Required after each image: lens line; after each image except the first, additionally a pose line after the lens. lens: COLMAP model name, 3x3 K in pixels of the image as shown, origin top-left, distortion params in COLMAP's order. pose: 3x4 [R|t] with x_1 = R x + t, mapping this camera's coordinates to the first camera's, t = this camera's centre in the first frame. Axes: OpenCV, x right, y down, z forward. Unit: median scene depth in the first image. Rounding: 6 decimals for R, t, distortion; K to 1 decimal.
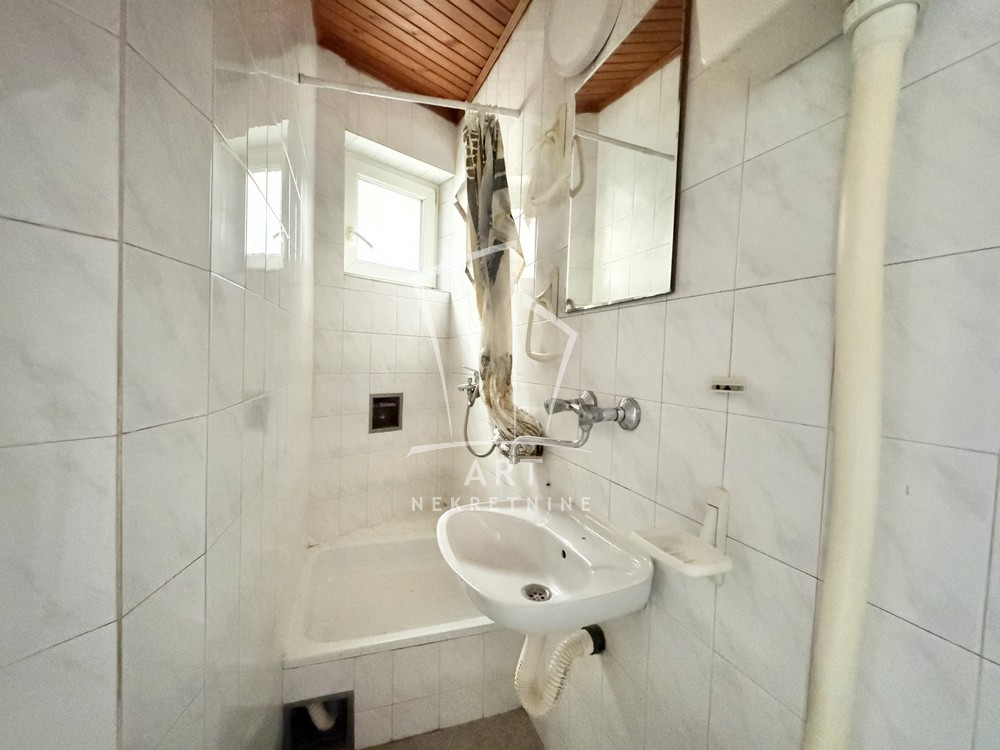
lens RADIAL K [[397.4, 0, 495.8], [0, 397.4, 375.4], [0, 0, 1]] dist [-0.001343, 0.000248]
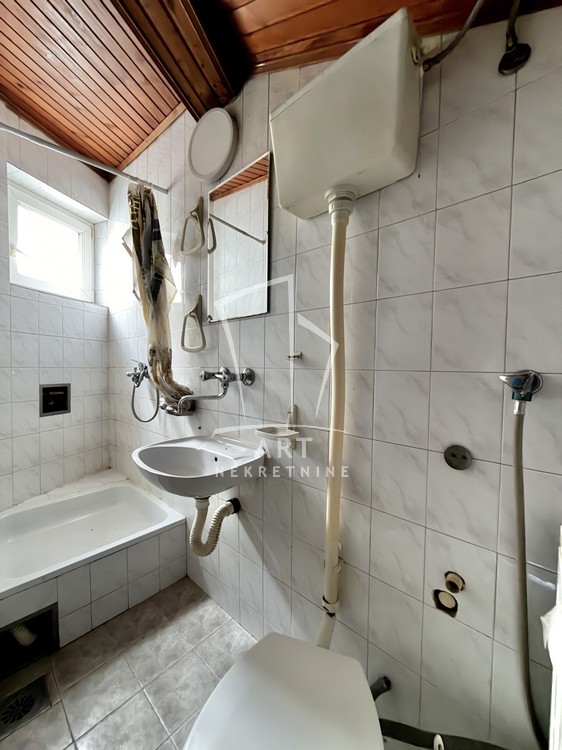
lens RADIAL K [[298.1, 0, 277.5], [0, 298.1, 384.5], [0, 0, 1]] dist [-0.001343, 0.000248]
pose [[0.875577, -0.039746, 0.481441, -0.153769], [0.038636, 0.999179, 0.012224, 0.084258], [-0.481532, 0.007898, 0.876393, -0.206224]]
